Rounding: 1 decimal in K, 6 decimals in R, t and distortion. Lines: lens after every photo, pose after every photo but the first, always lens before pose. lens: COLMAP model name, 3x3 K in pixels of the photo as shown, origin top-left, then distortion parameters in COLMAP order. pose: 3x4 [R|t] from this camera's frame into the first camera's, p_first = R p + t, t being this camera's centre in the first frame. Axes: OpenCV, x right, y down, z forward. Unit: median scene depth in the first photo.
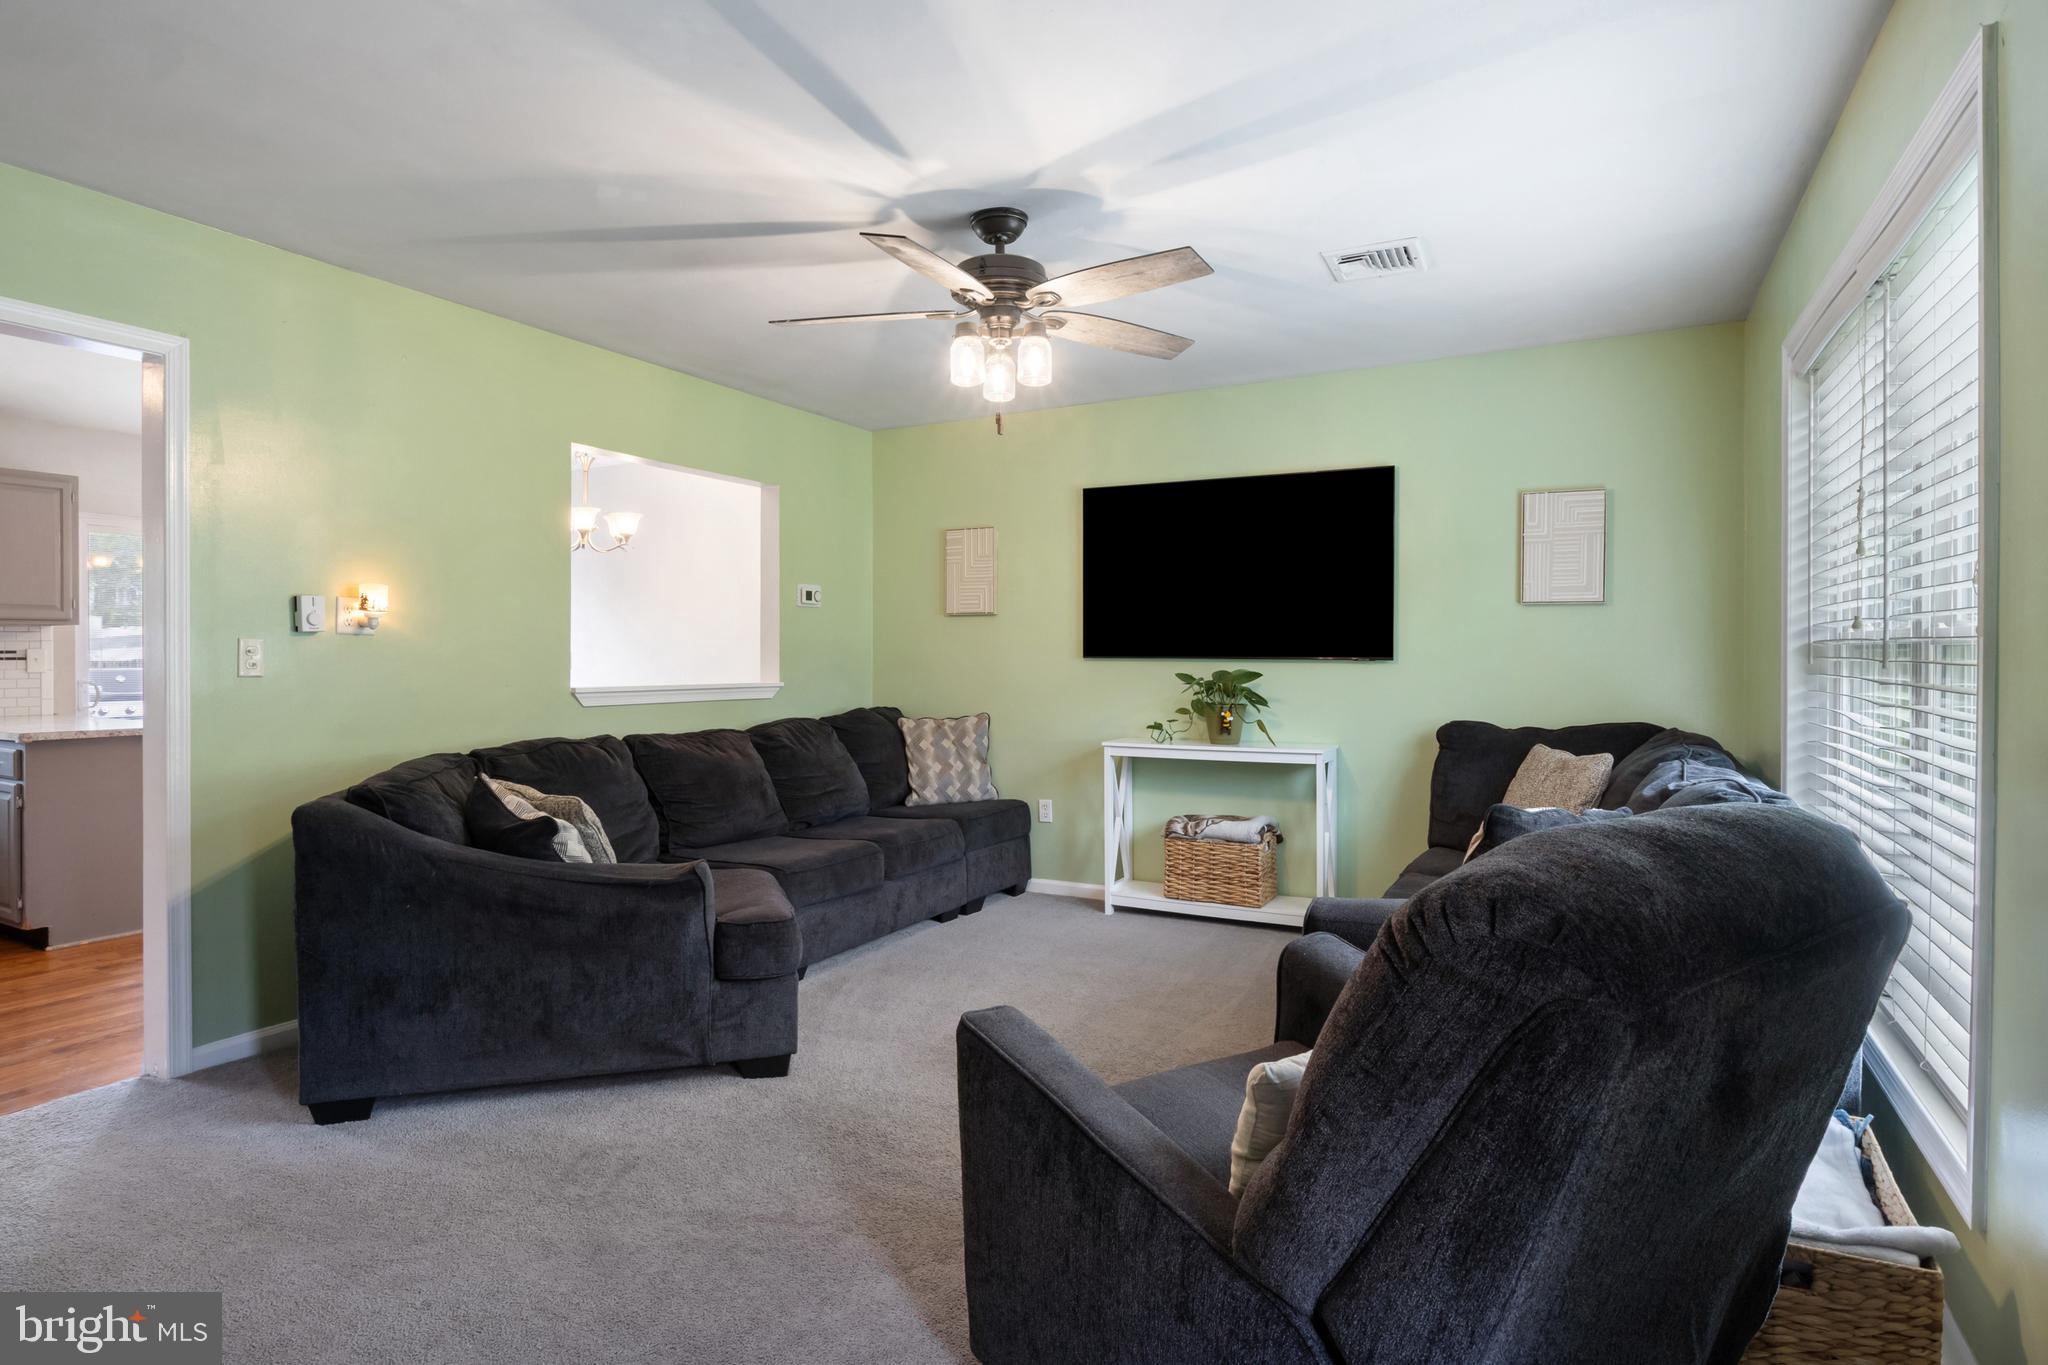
lens RADIAL K [[1070.7, 0, 1007.4], [0, 1070.7, 670.7], [0, 0, 1]] dist [-0.007368, -0.000229]
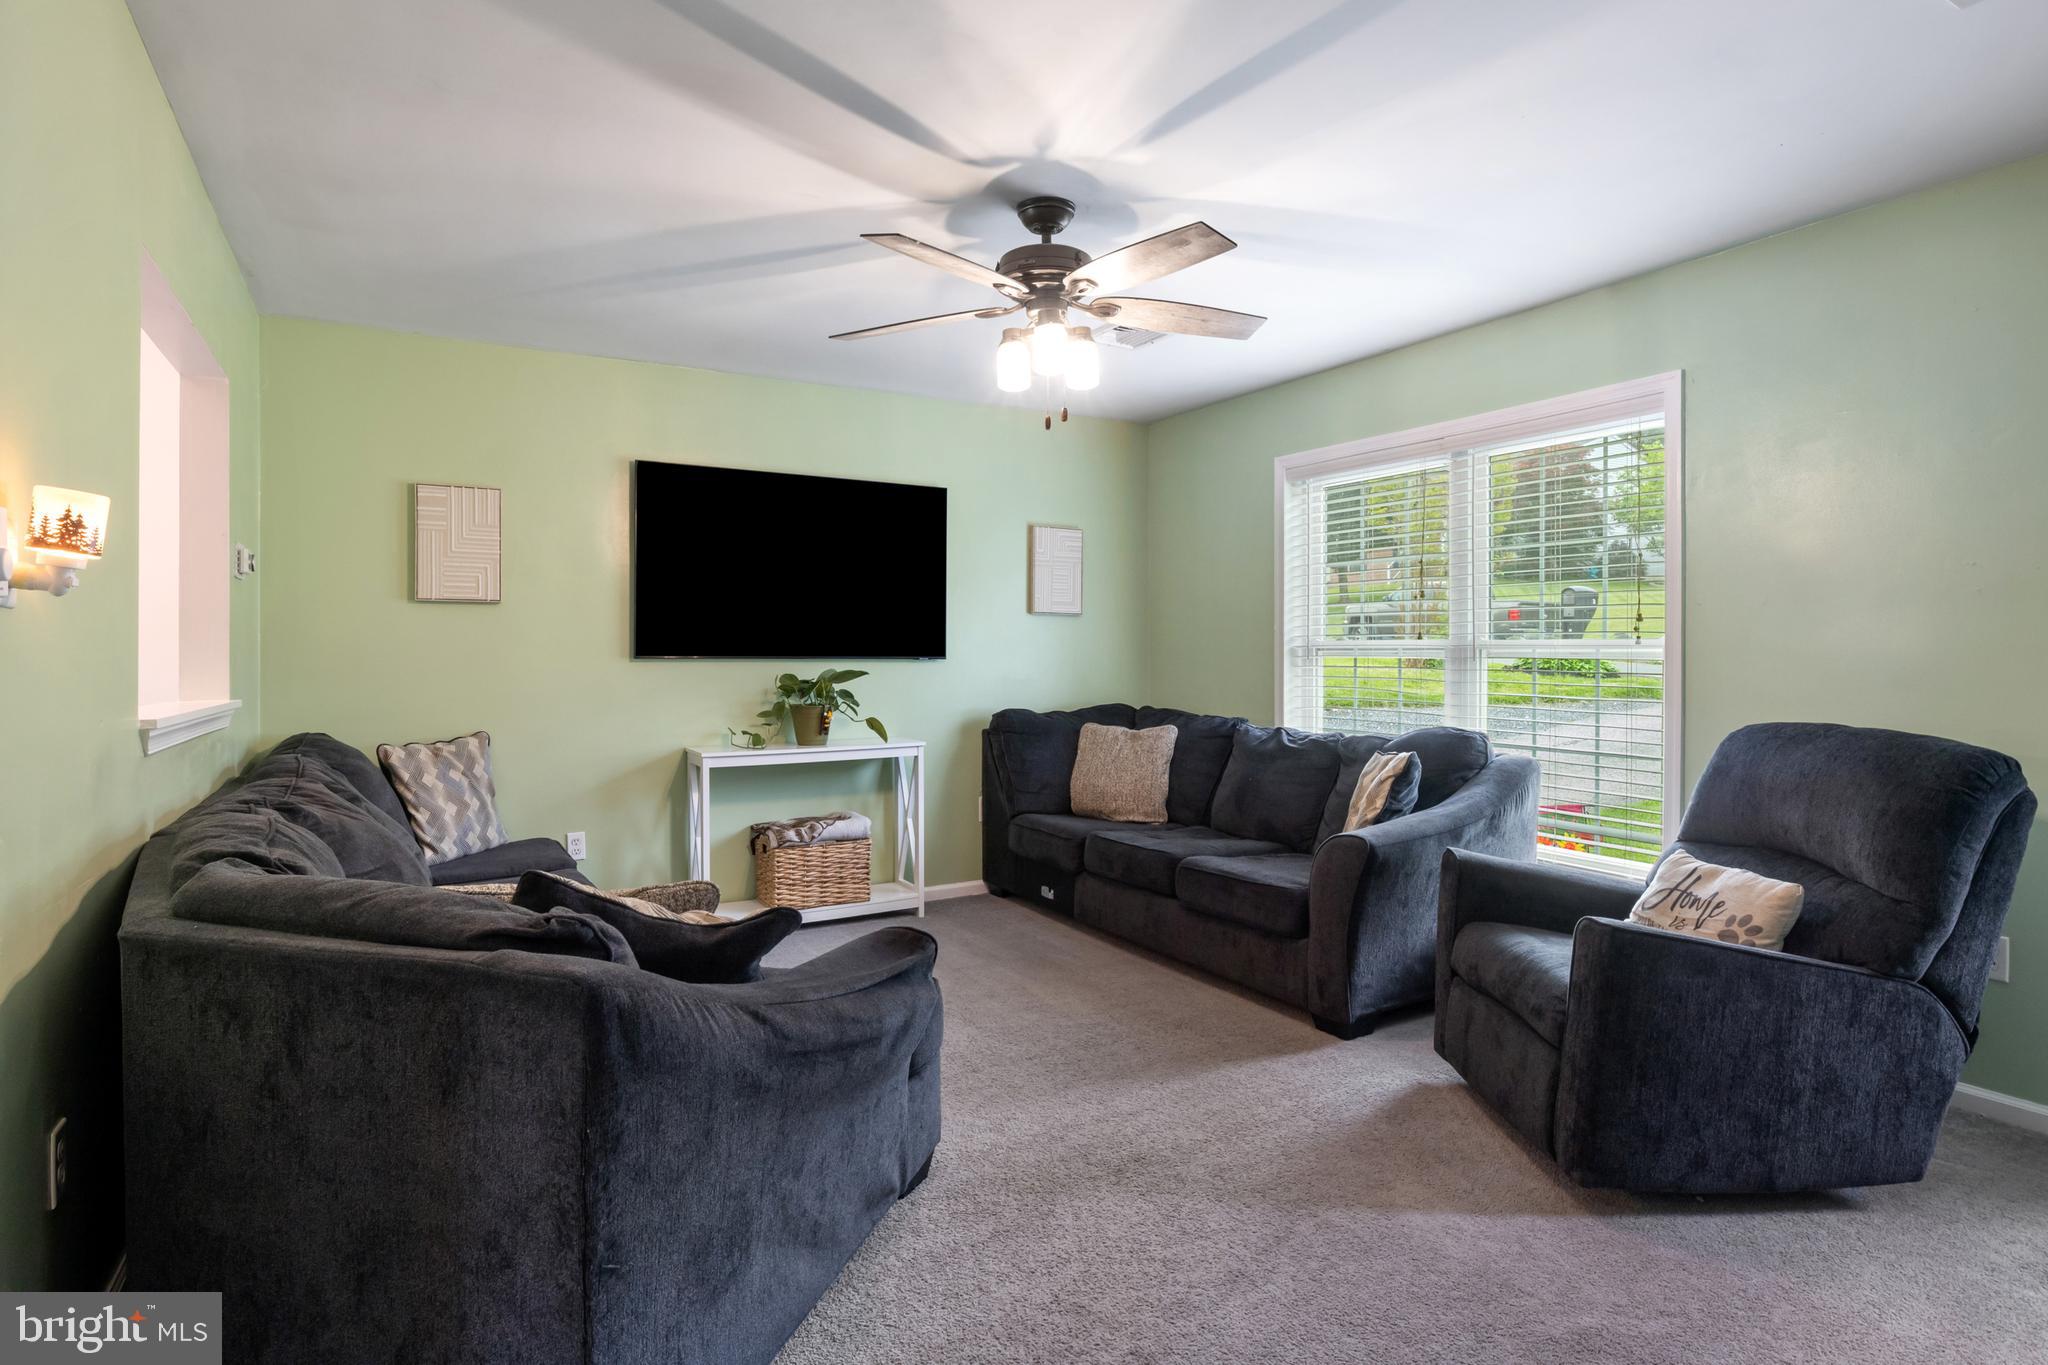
lens RADIAL K [[1070.7, 0, 1007.4], [0, 1070.7, 670.7], [0, 0, 1]] dist [-0.007368, -0.000229]
pose [[0.531924, -0.014616, 0.846666, -0.547631], [0.013123, 0.999873, 0.009016, -0.006751], [-0.846690, 0.006315, 0.532048, 0.328927]]
